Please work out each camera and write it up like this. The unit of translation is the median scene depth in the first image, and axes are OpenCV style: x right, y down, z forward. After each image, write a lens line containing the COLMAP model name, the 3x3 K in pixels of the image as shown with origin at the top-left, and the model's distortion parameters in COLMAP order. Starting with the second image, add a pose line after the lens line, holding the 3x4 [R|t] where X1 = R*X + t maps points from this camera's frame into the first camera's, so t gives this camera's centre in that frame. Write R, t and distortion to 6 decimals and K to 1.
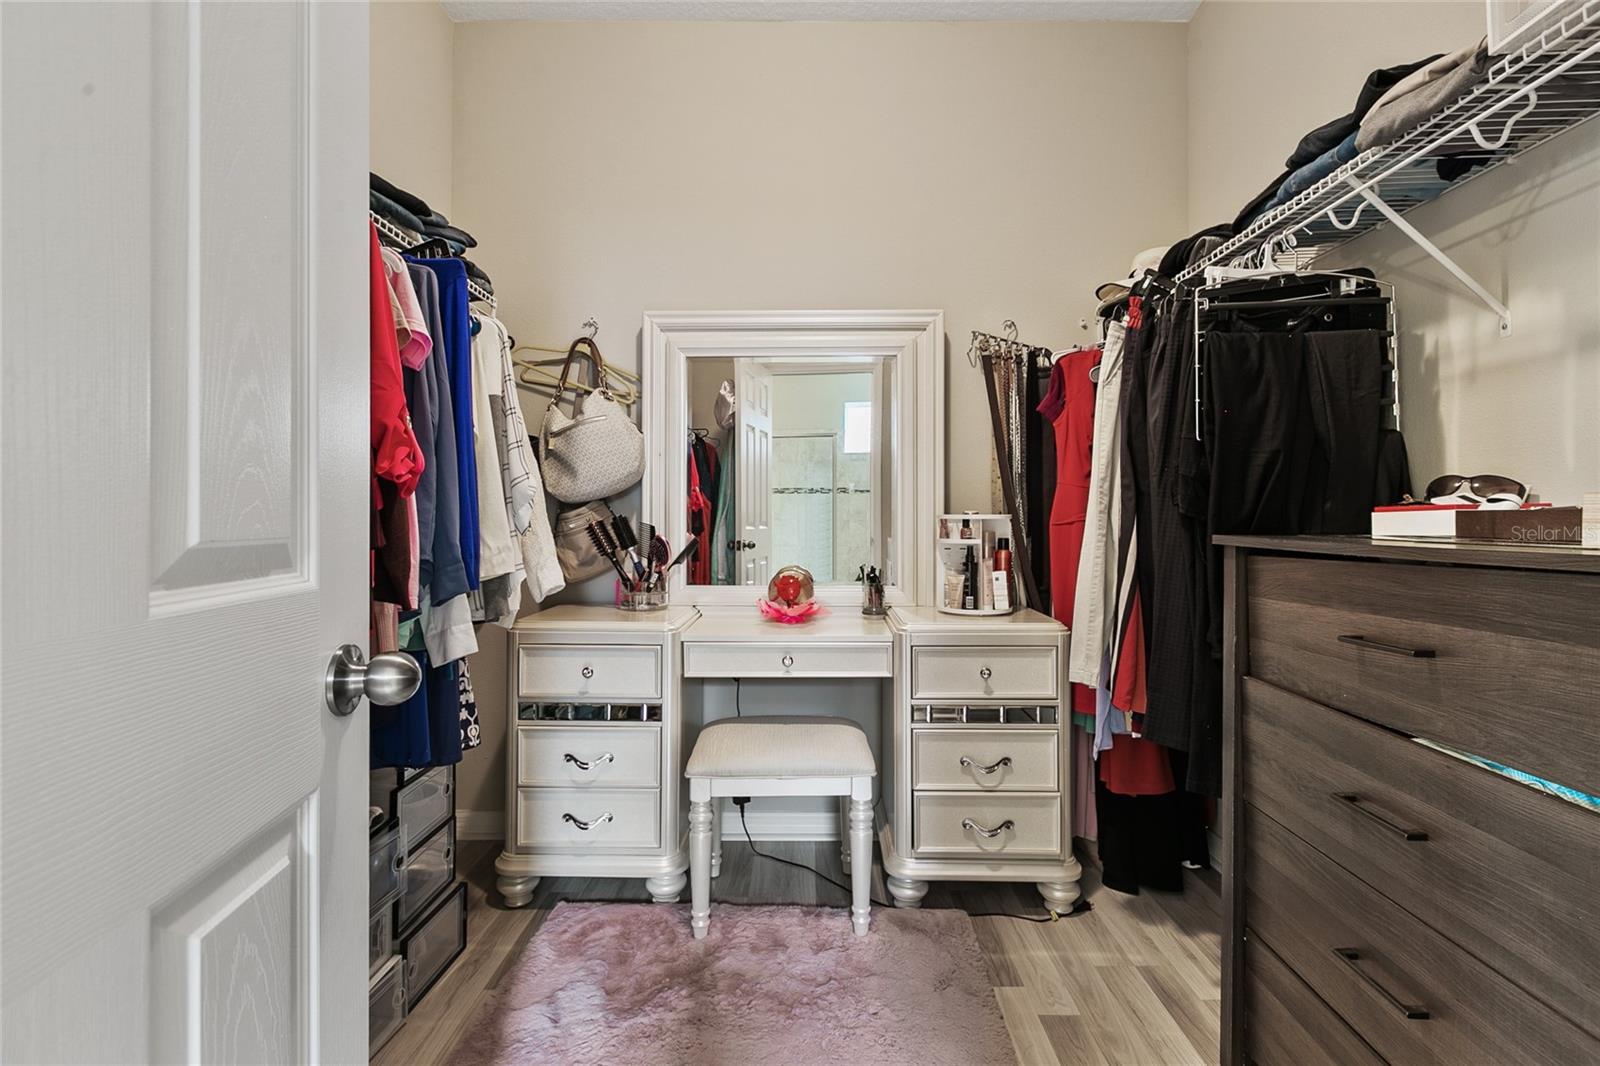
lens RADIAL K [[717.0, 0, 799.1], [0, 717.0, 520.1], [0, 0, 1]] dist [0.005052, -0.001135]
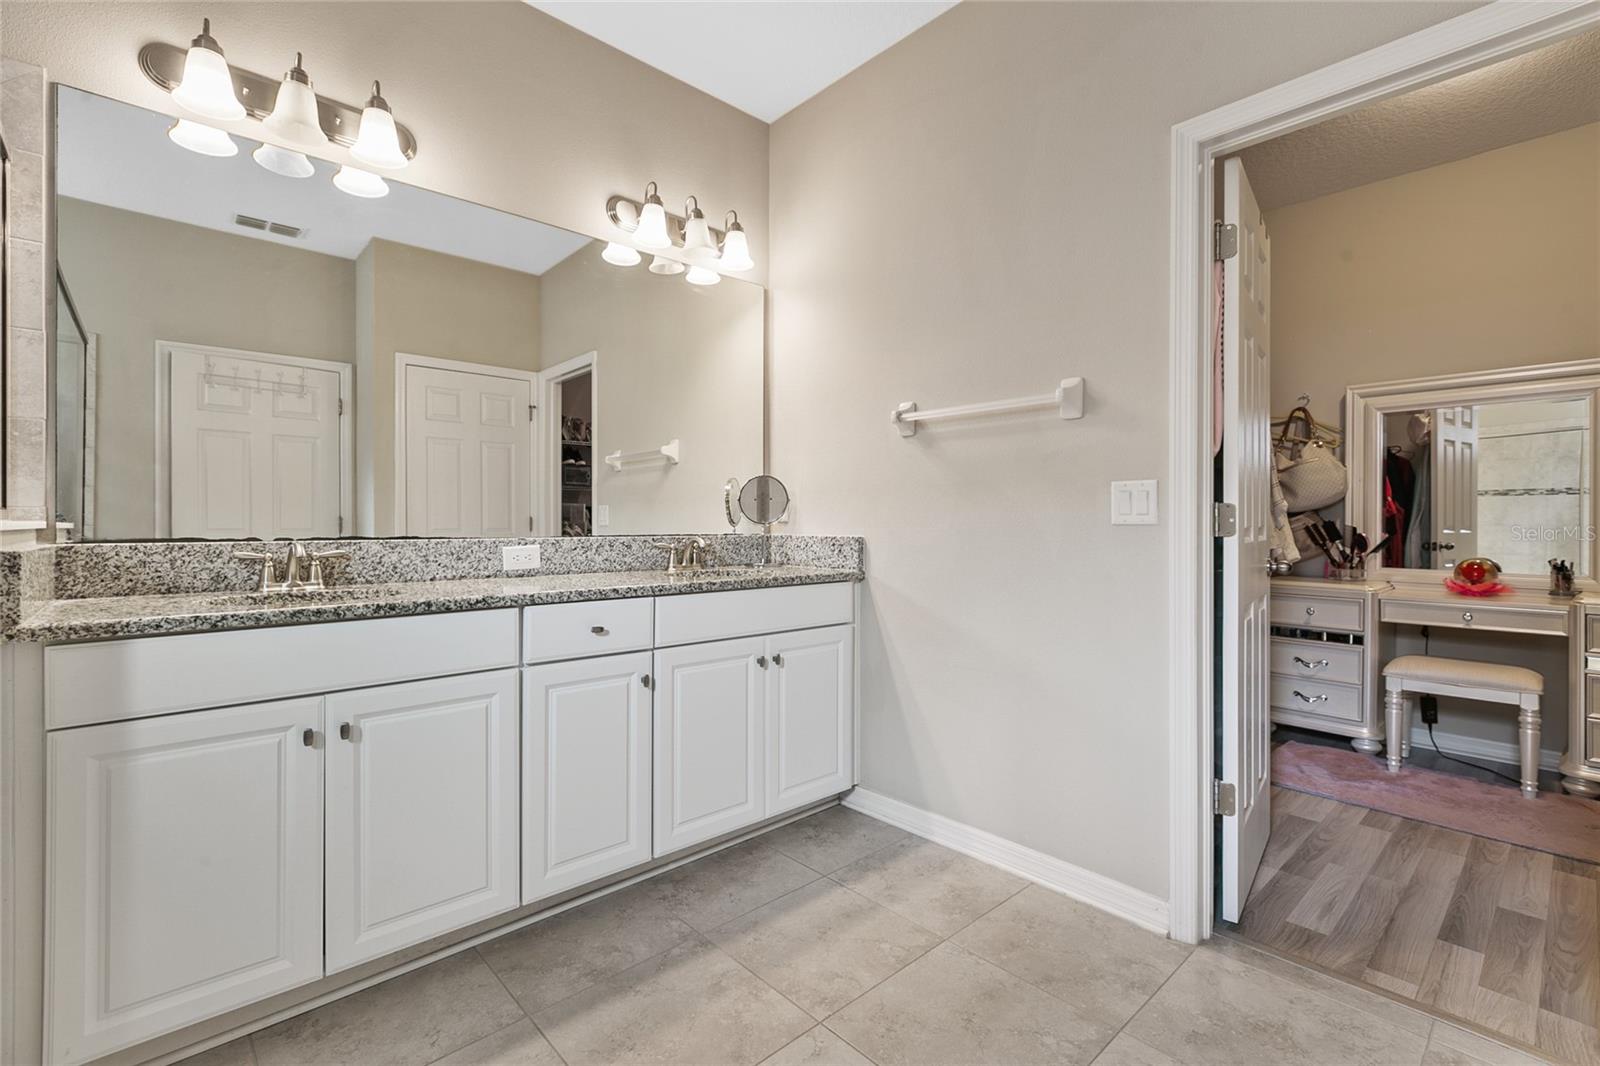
lens RADIAL K [[717.0, 0, 813.7], [0, 717.0, 521.6], [0, 0, 1]] dist [0.005052, -0.001135]
pose [[0.689488, 0.003940, -0.724286, 0.115003], [-0.005664, 0.999984, 0.000048, 0.002663], [0.724275, 0.004069, 0.689499, -0.917000]]
